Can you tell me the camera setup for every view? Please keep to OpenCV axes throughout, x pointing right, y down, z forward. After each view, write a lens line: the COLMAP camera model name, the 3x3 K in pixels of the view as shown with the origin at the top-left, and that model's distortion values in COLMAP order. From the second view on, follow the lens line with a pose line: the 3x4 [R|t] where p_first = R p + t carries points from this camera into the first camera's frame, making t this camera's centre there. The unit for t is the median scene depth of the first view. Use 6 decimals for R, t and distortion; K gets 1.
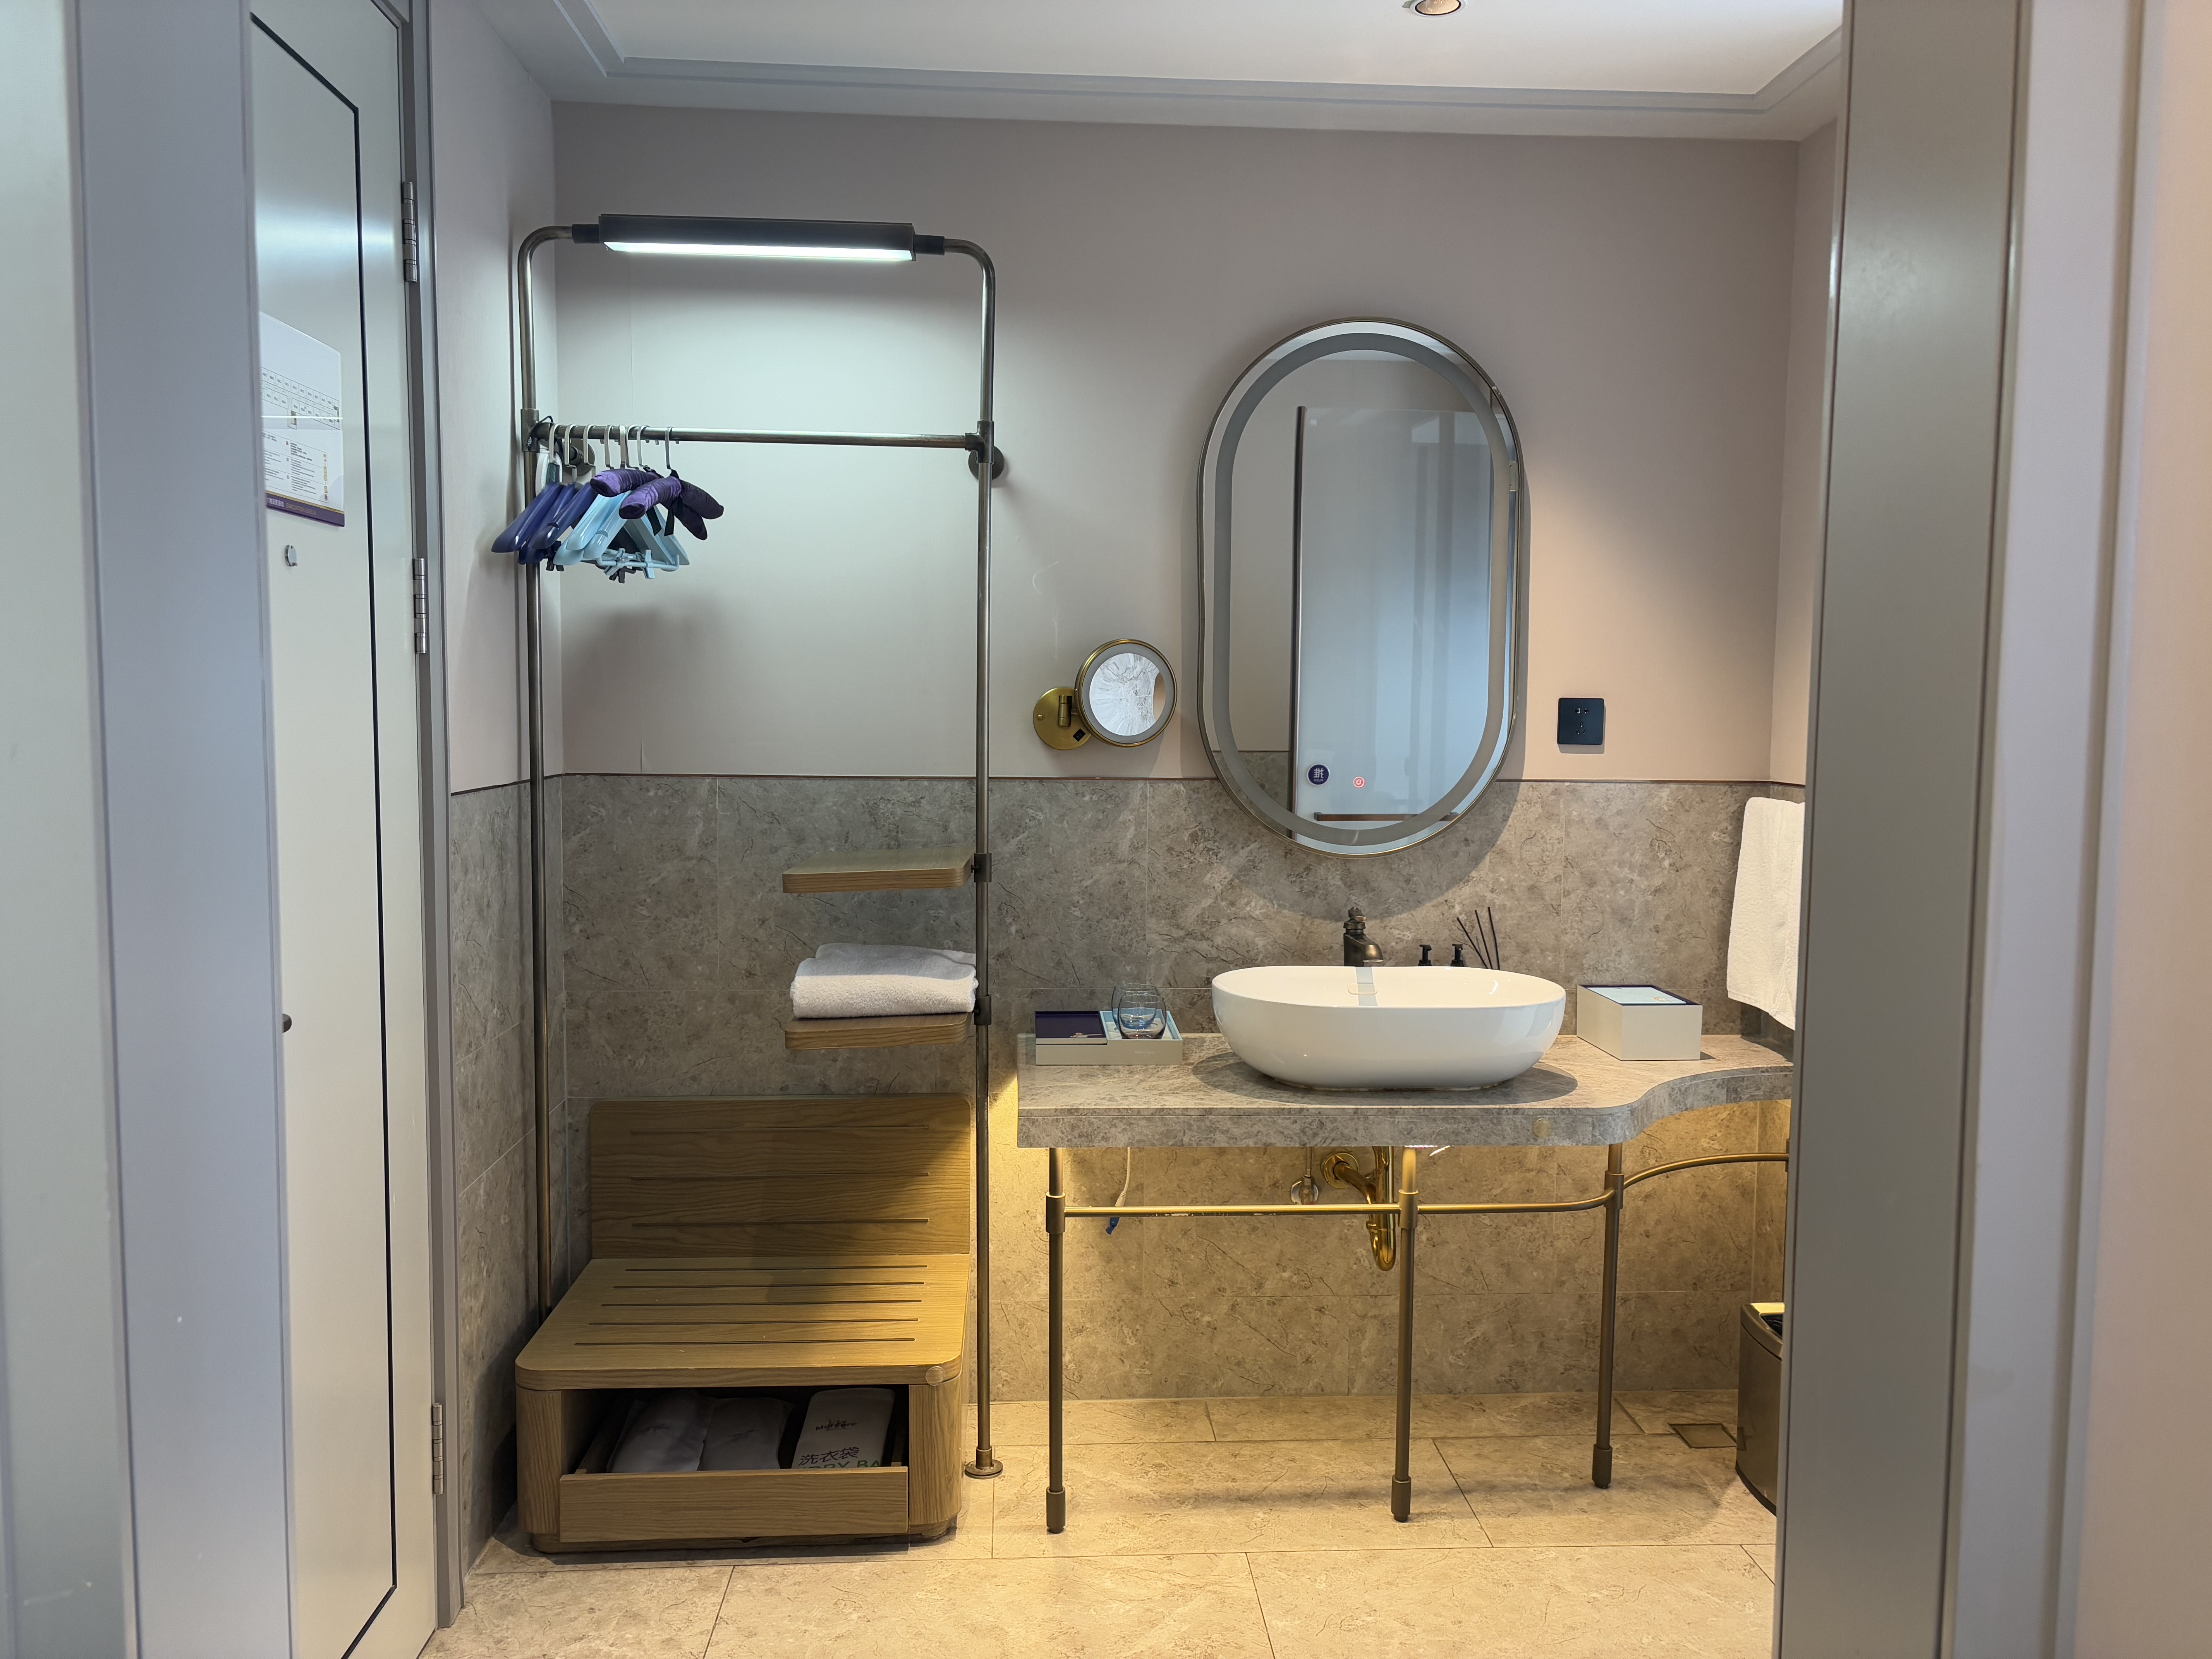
lens RADIAL K [[1648.7, 0, 1106.0], [0, 1648.7, 829.5], [0, 0, 1]] dist [0.124976, -0.198304]
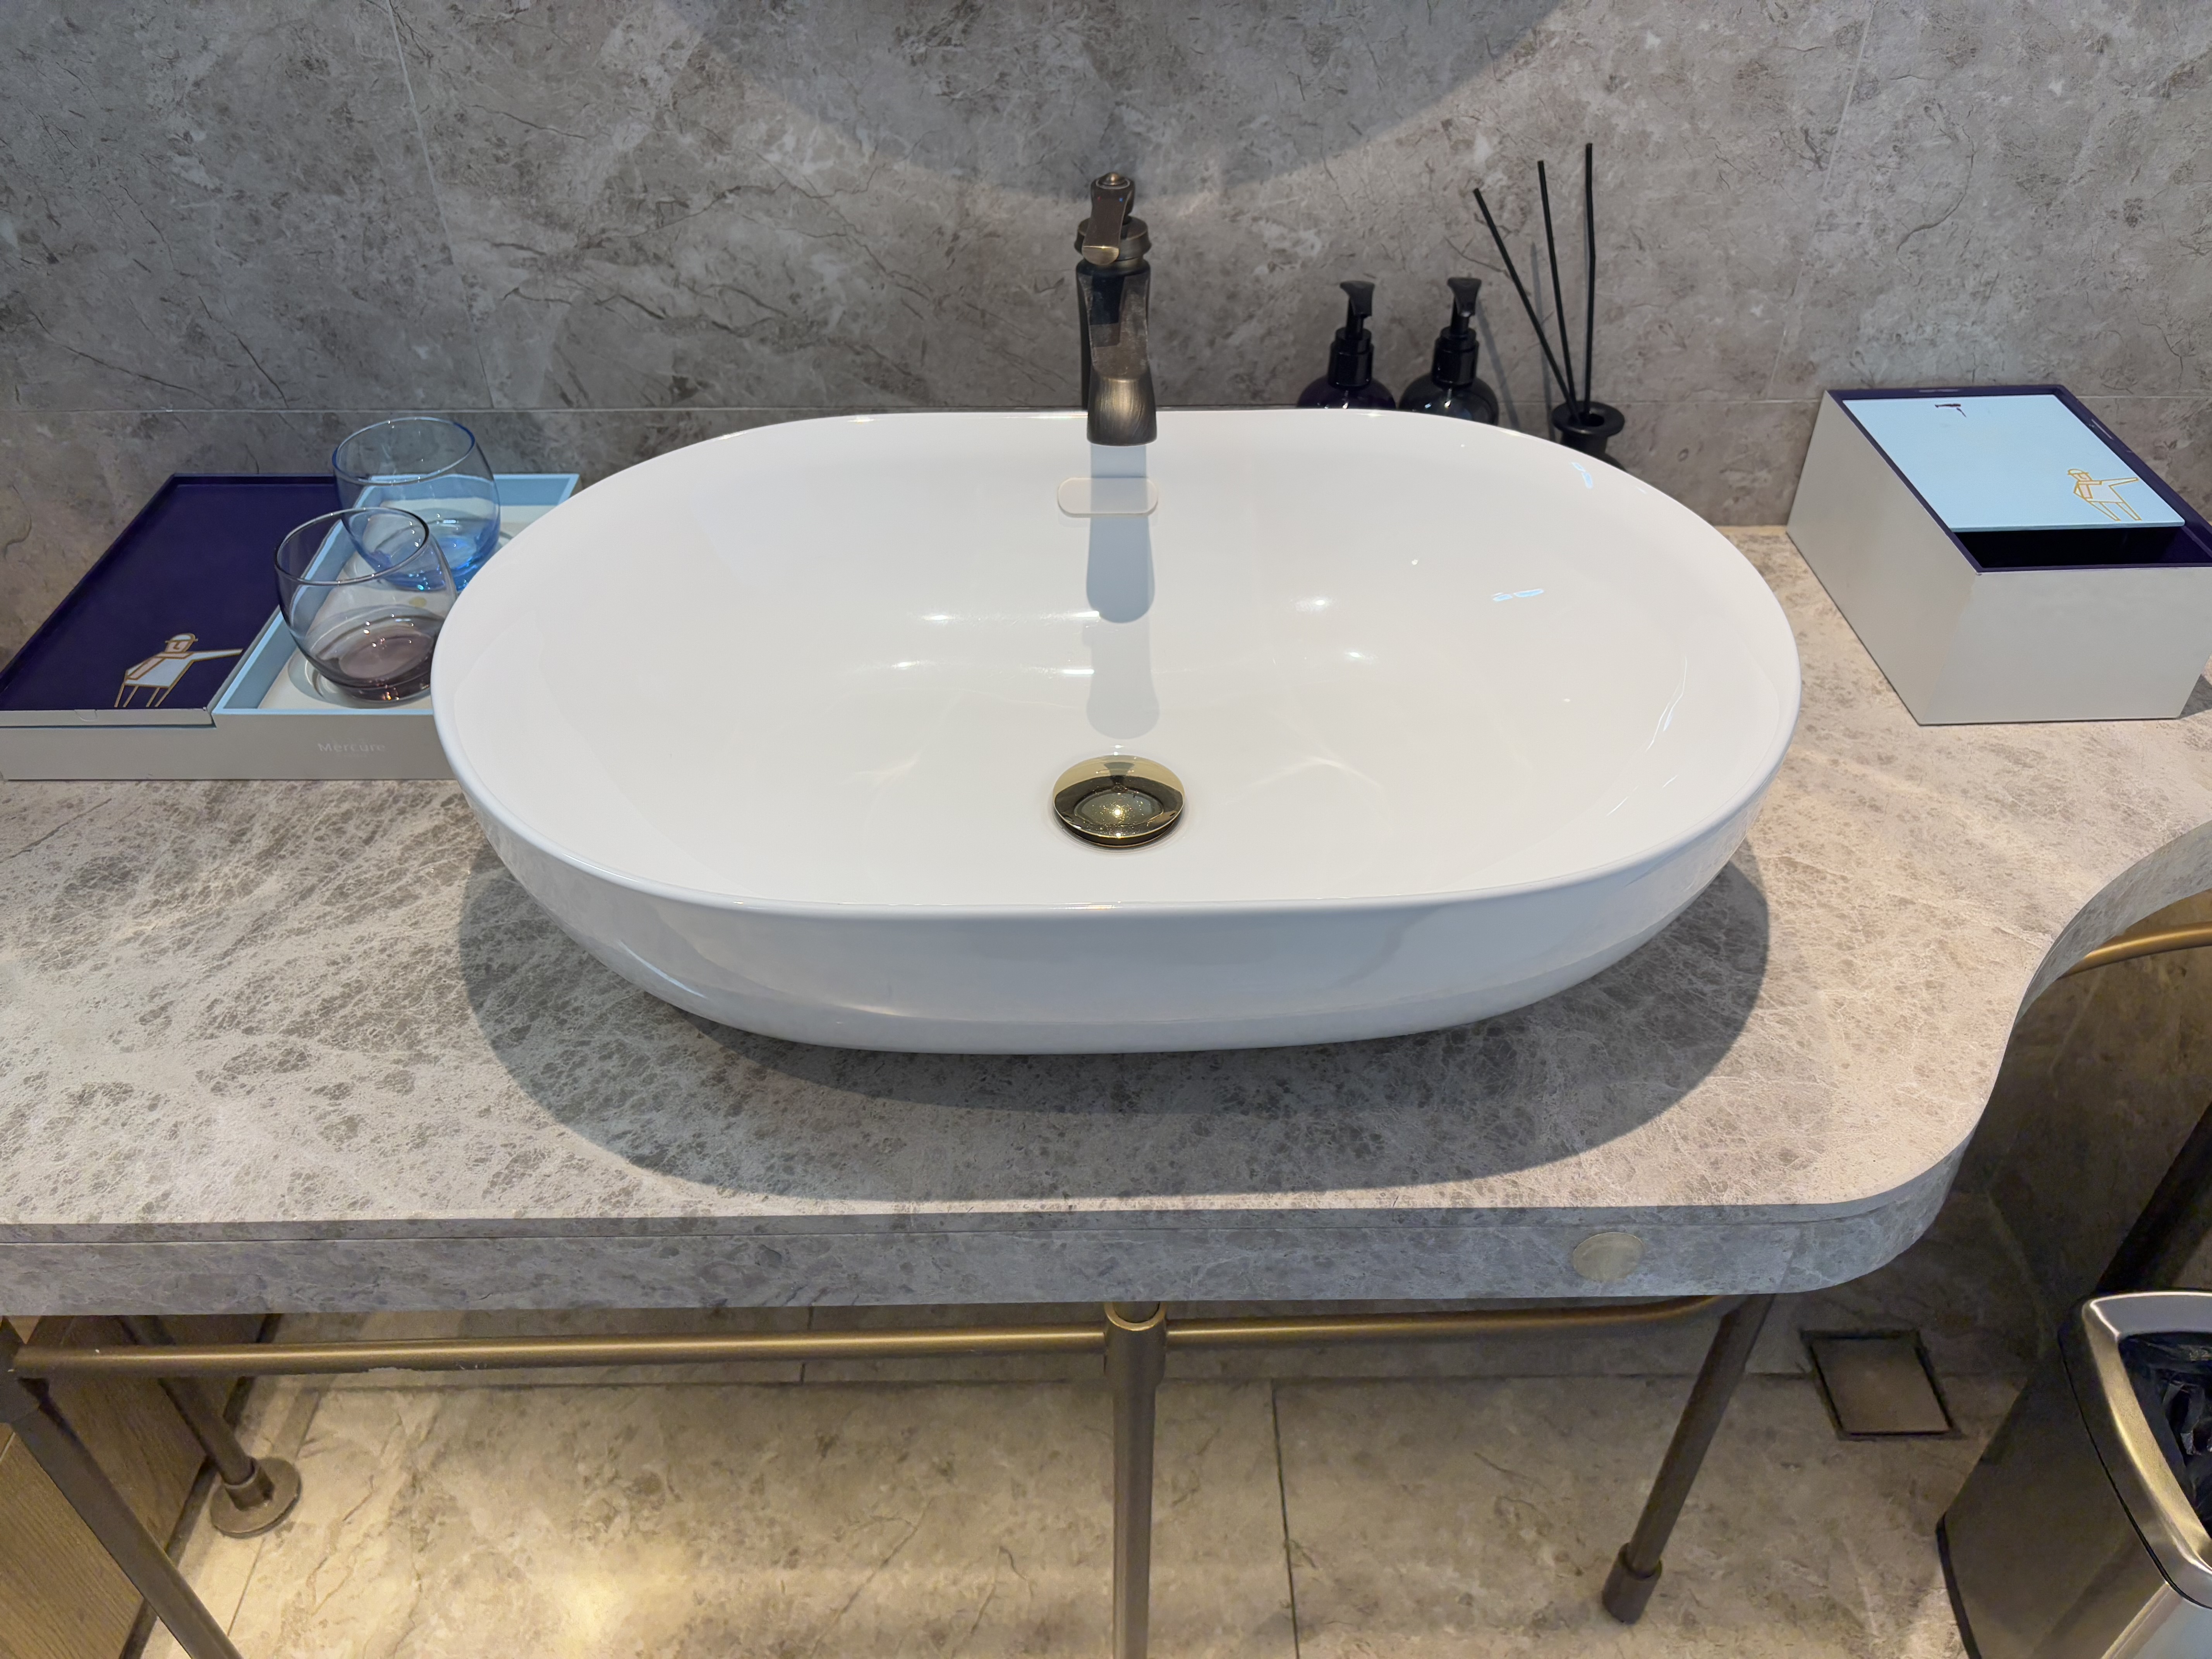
lens RADIAL K [[1681.0, 0, 1106.0], [0, 1681.0, 829.5], [0, 0, 1]] dist [0.077075, -0.095254]
pose [[0.998912, 0.019422, -0.042408, 0.162537], [0.008440, 0.818922, 0.573842, -0.028279], [0.045874, -0.573576, 0.817867, 0.688552]]
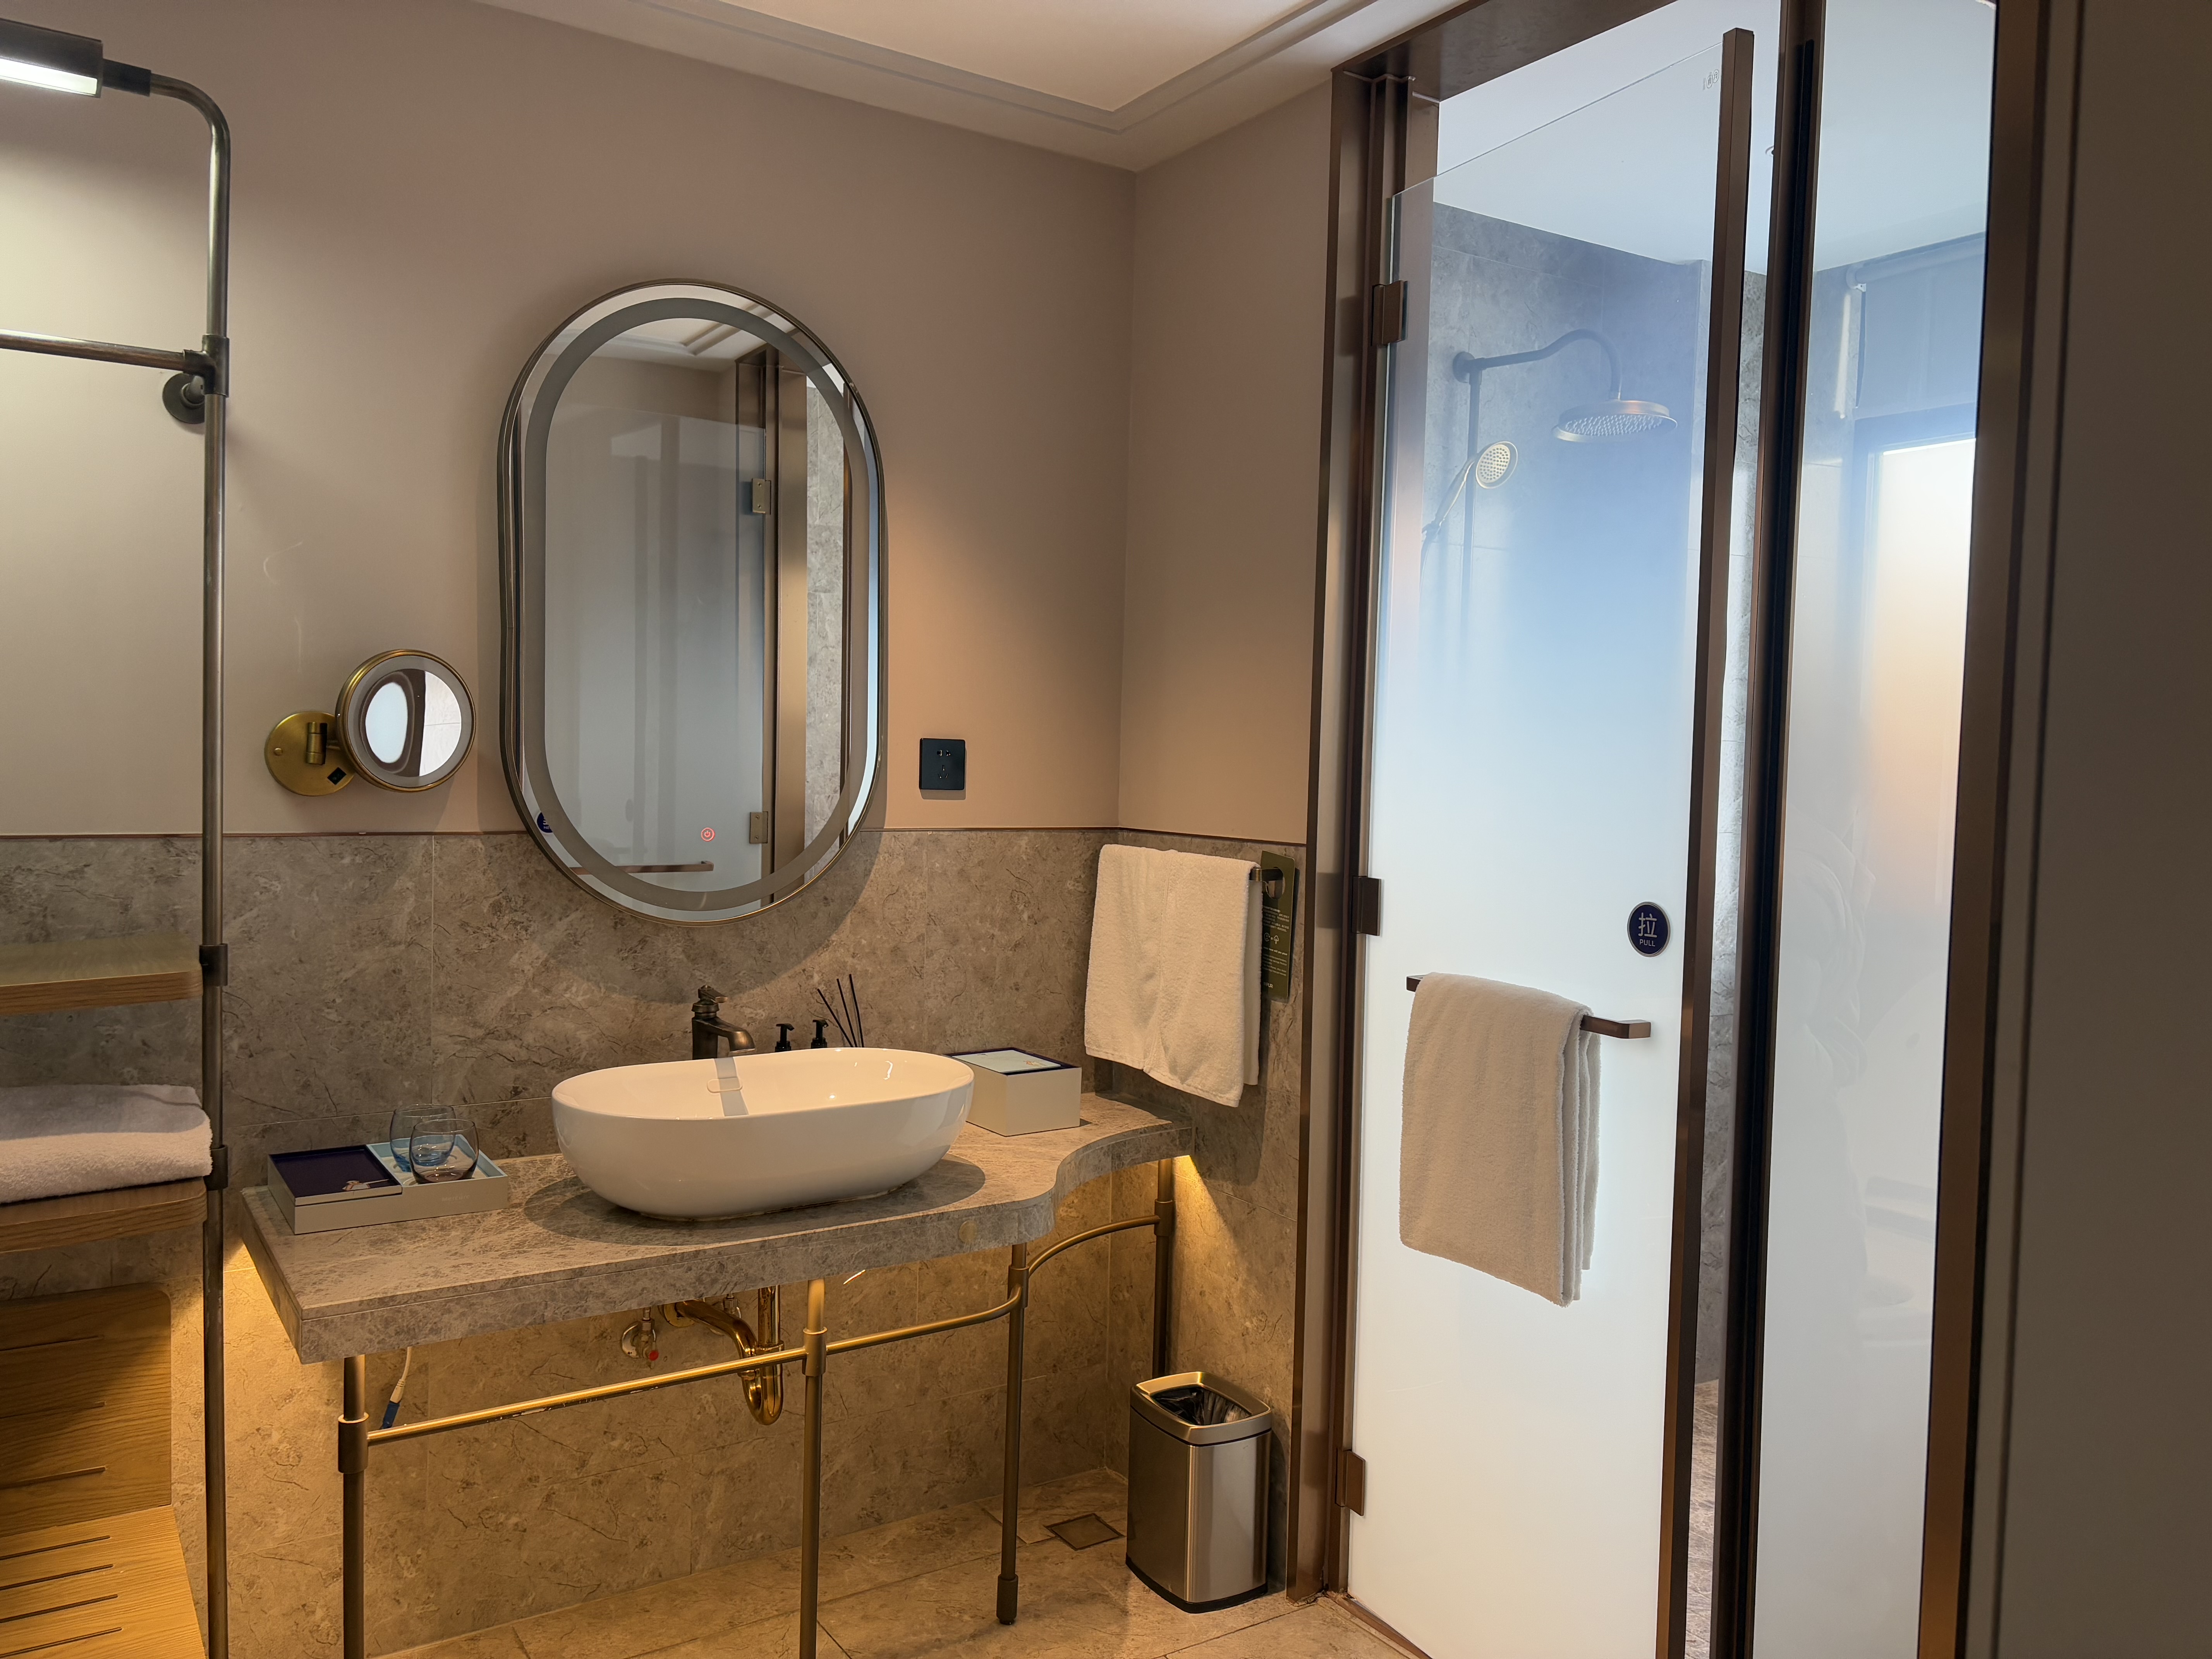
lens RADIAL K [[1674.2, 0, 1083.1], [0, 1674.2, 828.1], [0, 0, 1]] dist [0.043588, -0.056888]
pose [[0.872286, -0.013928, 0.488797, -0.092474], [0.026255, 0.999486, -0.018375, -0.011003], [-0.488290, 0.028862, 0.872204, 0.173453]]
